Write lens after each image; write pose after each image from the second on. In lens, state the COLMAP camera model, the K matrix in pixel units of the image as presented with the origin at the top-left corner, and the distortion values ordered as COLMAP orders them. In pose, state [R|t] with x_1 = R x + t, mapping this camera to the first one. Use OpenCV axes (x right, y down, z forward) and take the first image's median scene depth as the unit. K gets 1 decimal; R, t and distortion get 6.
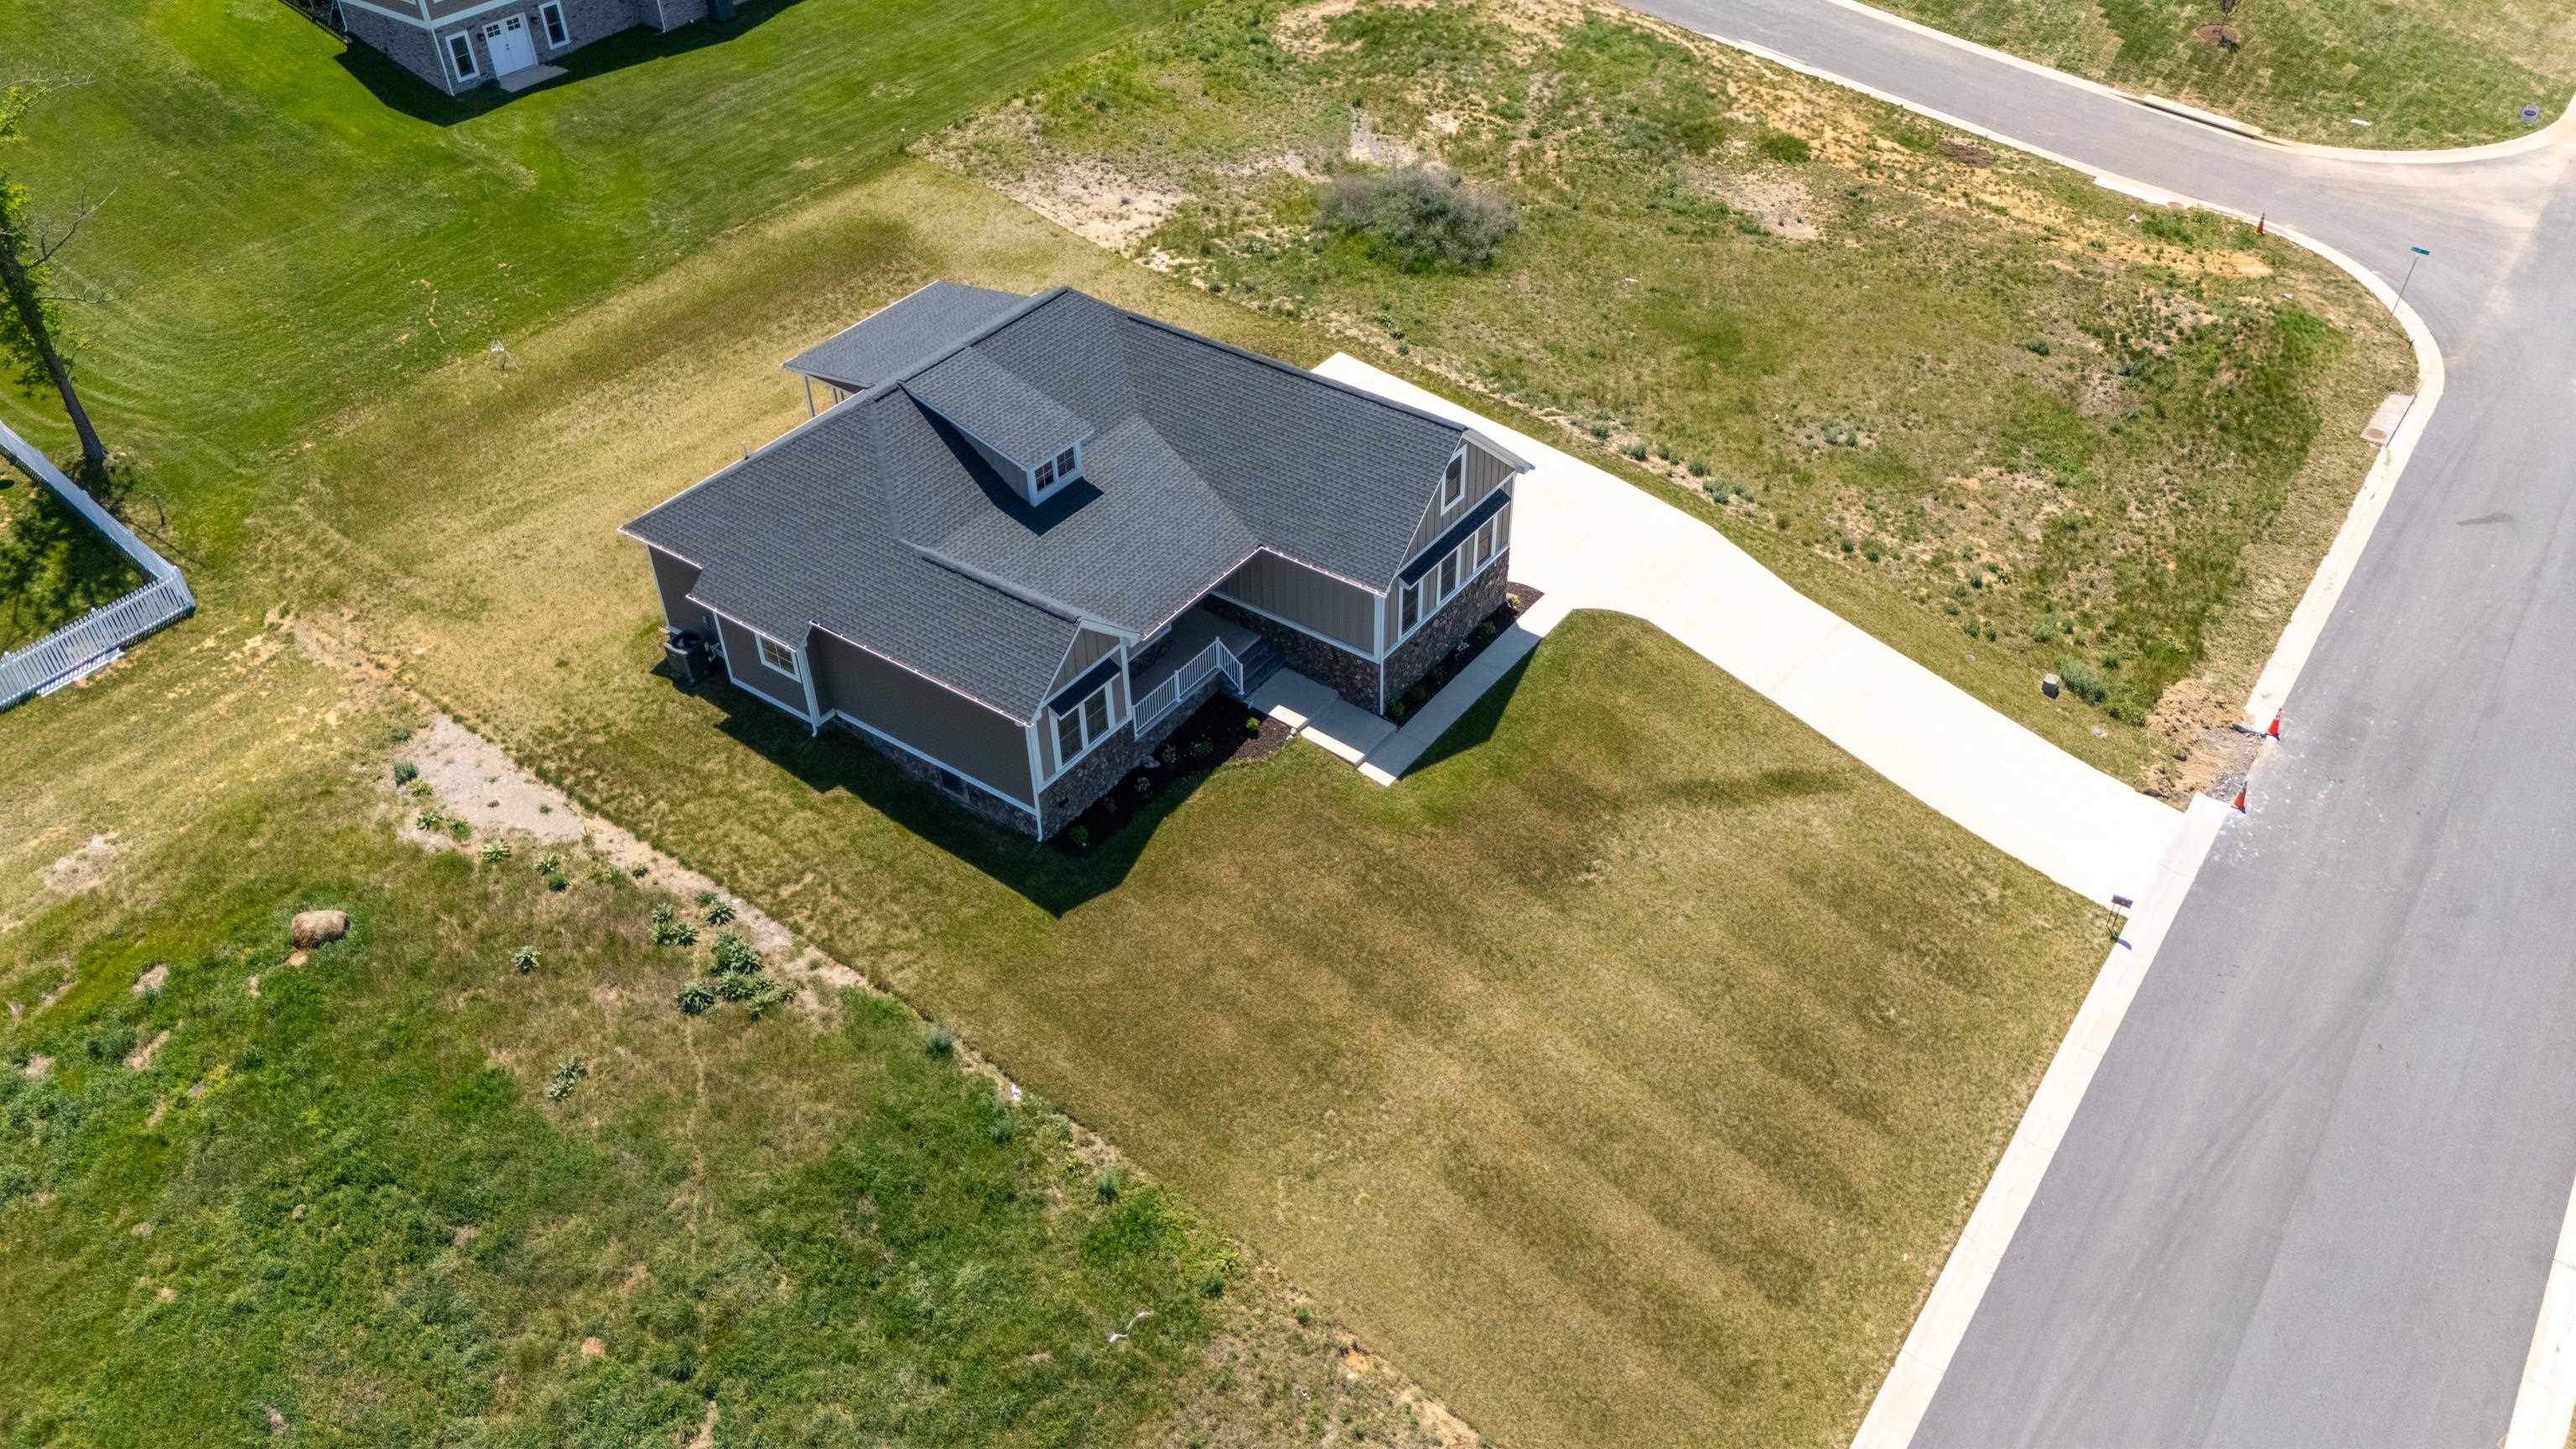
lens RADIAL K [[1906.0, 0, 1286.6], [0, 1906.0, 725.9], [0, 0, 1]] dist [0.070711, -0.071309]
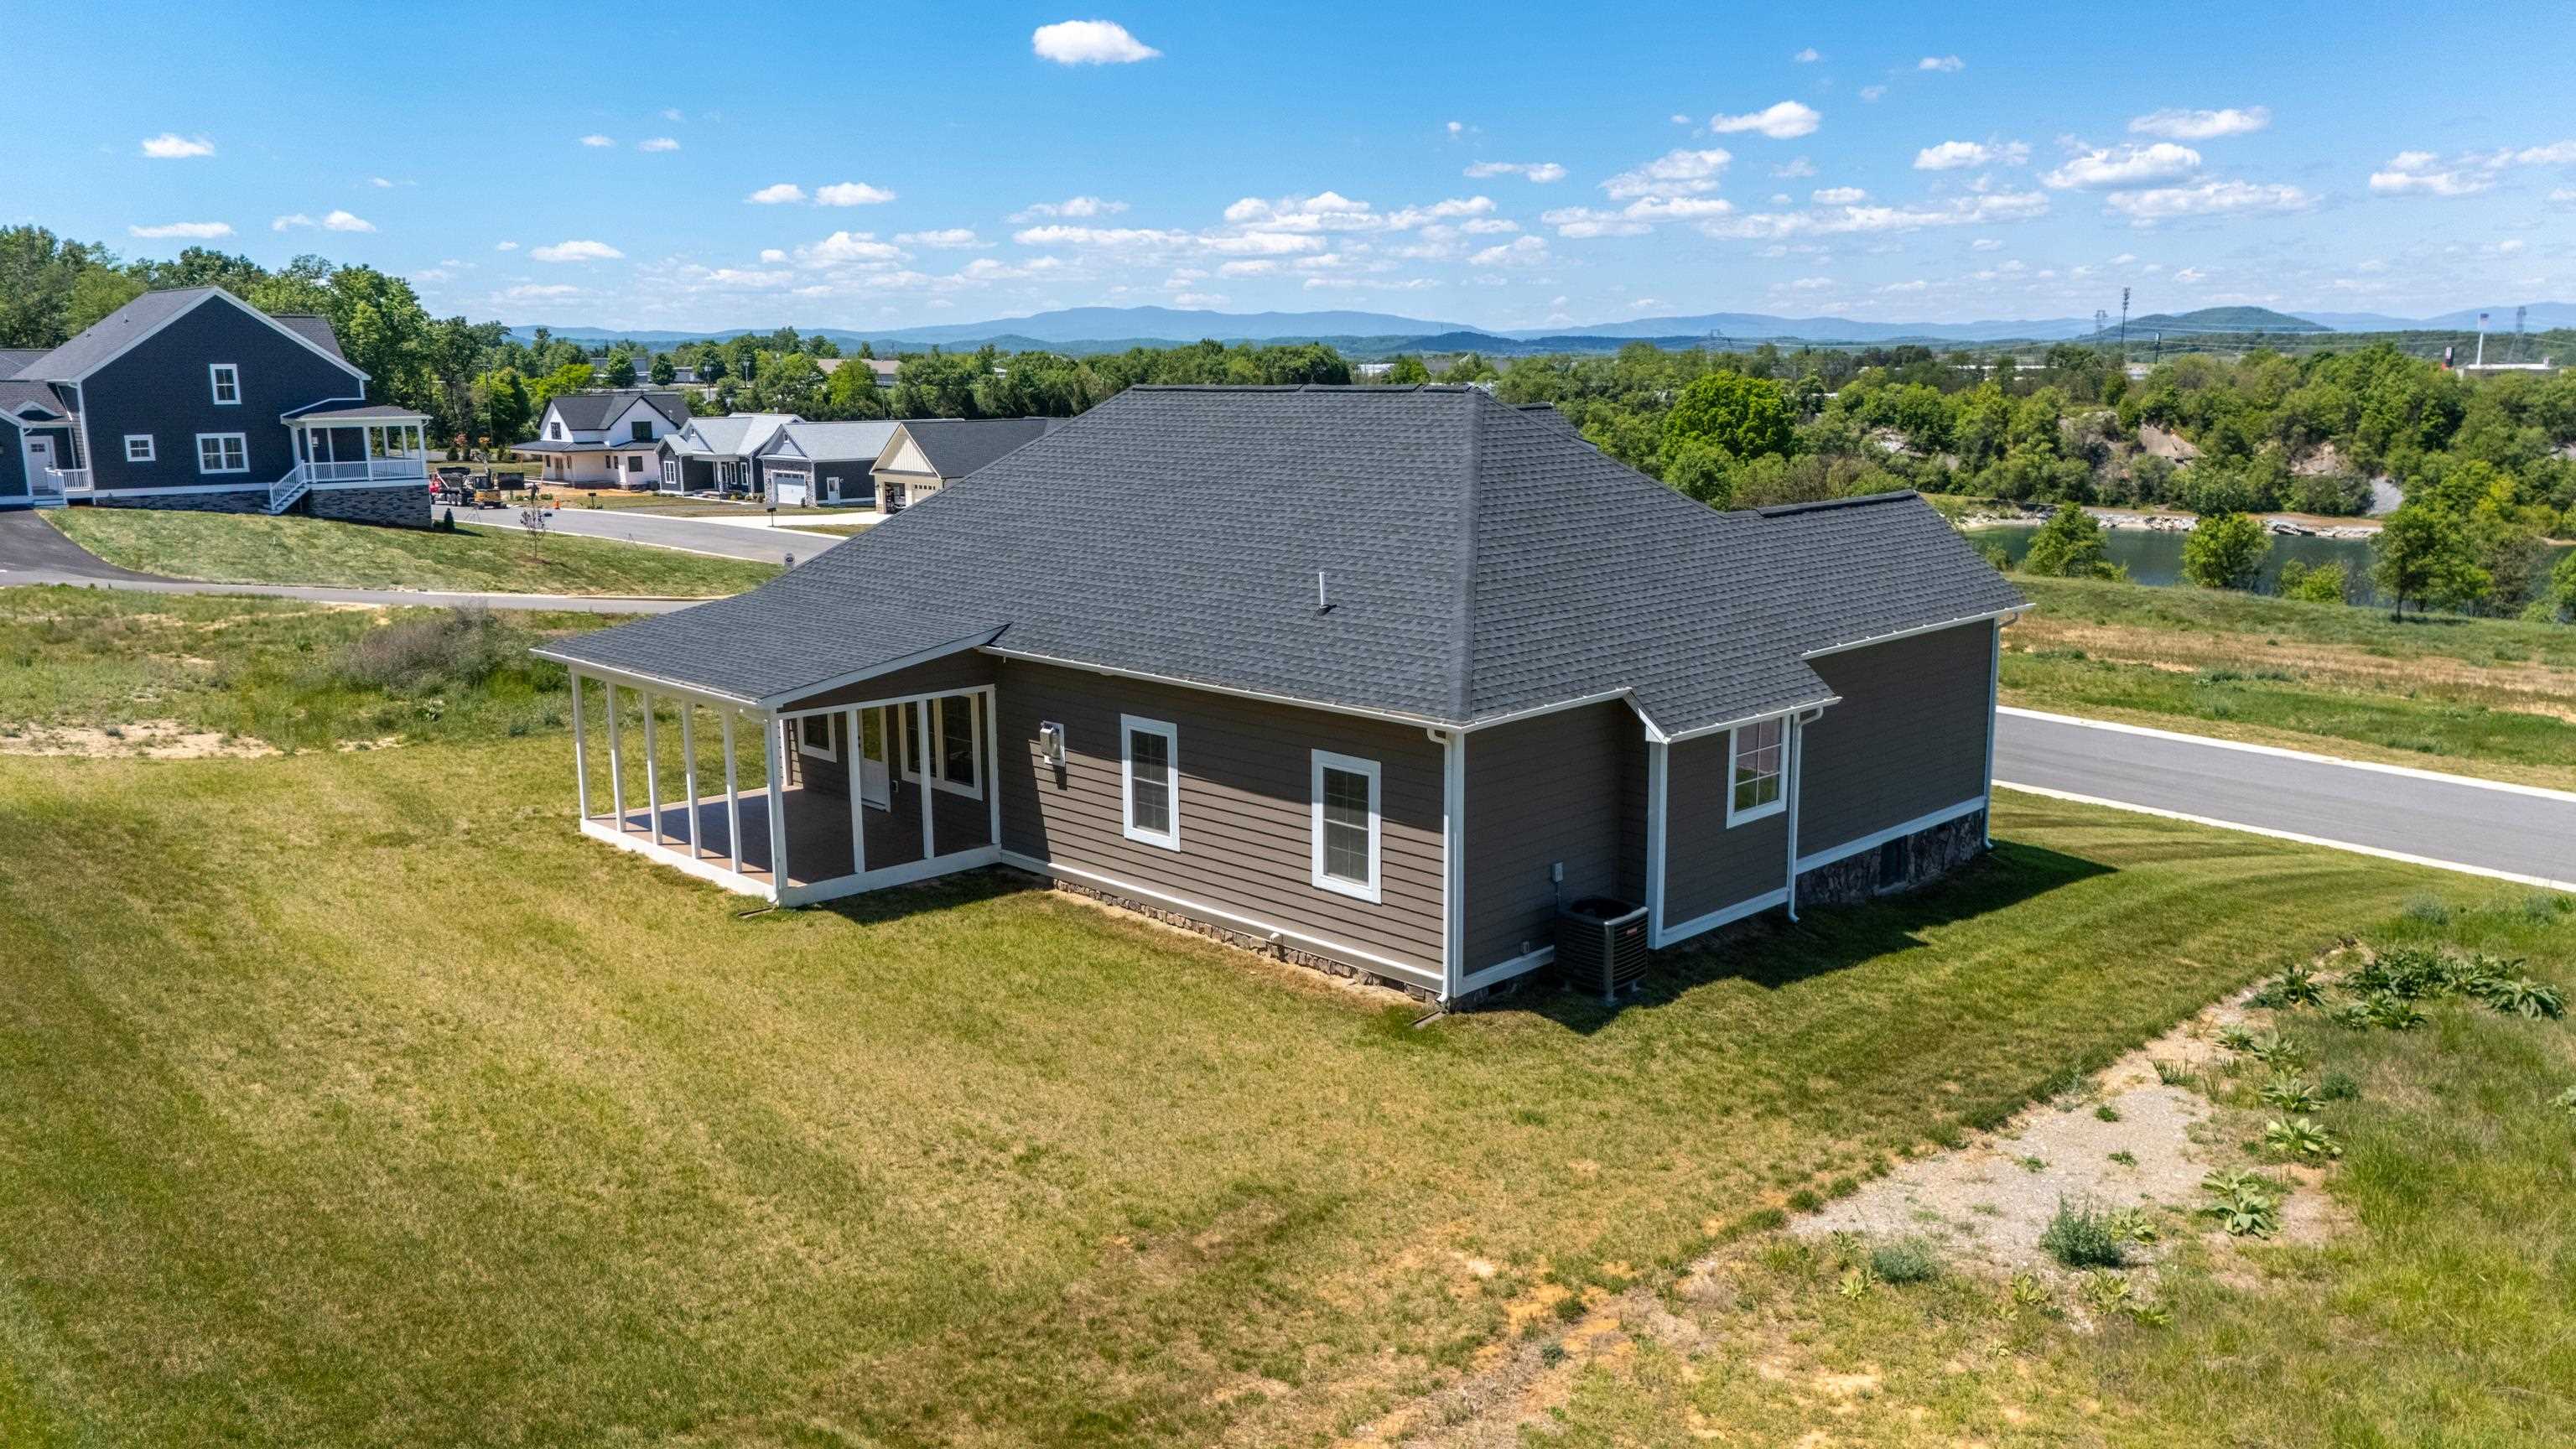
lens RADIAL K [[1906.0, 0, 1286.6], [0, 1906.0, 725.9], [0, 0, 1]] dist [0.070711, -0.071309]
pose [[0.164606, -0.174315, 0.970834, -0.717095], [0.630912, 0.775186, 0.032214, -0.131901], [-0.758192, 0.607208, 0.237577, 0.872080]]
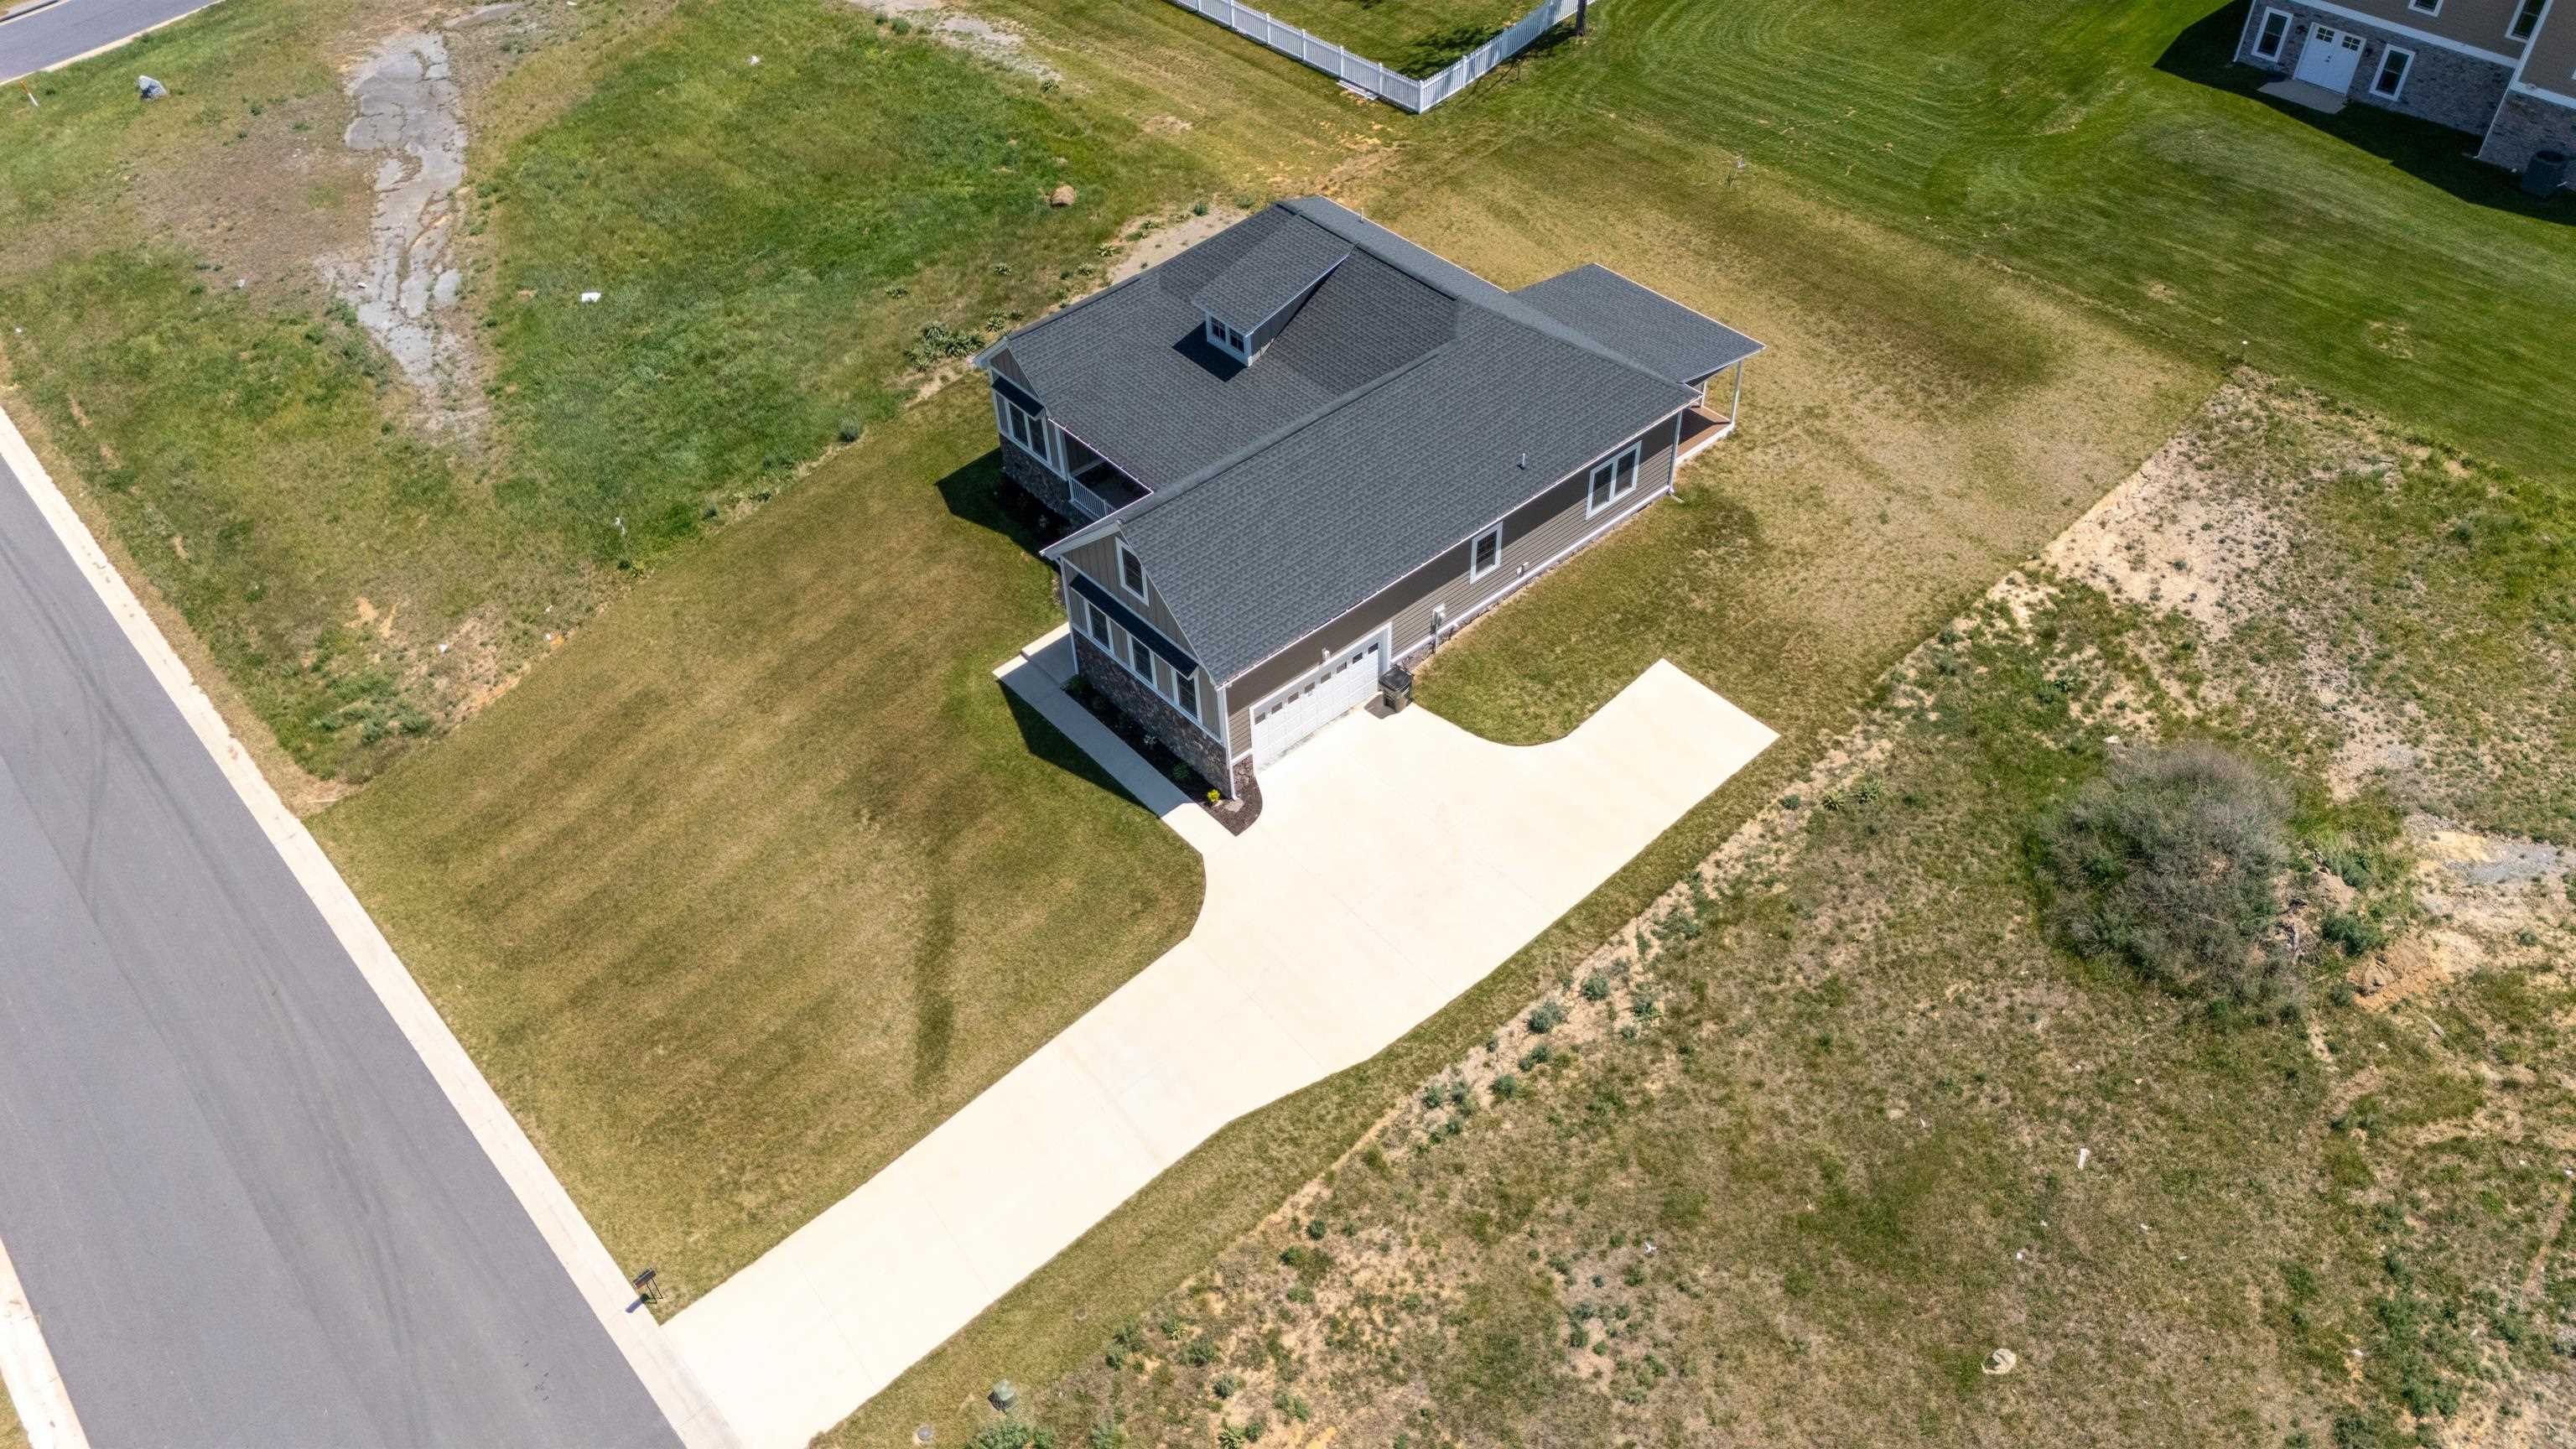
lens RADIAL K [[1954.2, 0, 1276.8], [0, 1954.2, 674.3], [0, 0, 1]] dist [0.079216, -0.074482]
pose [[-0.228487, 0.671456, -0.704940, 0.748344], [-0.583998, 0.484817, 0.651075, -0.736209], [0.778935, 0.560446, 0.281355, 0.738724]]
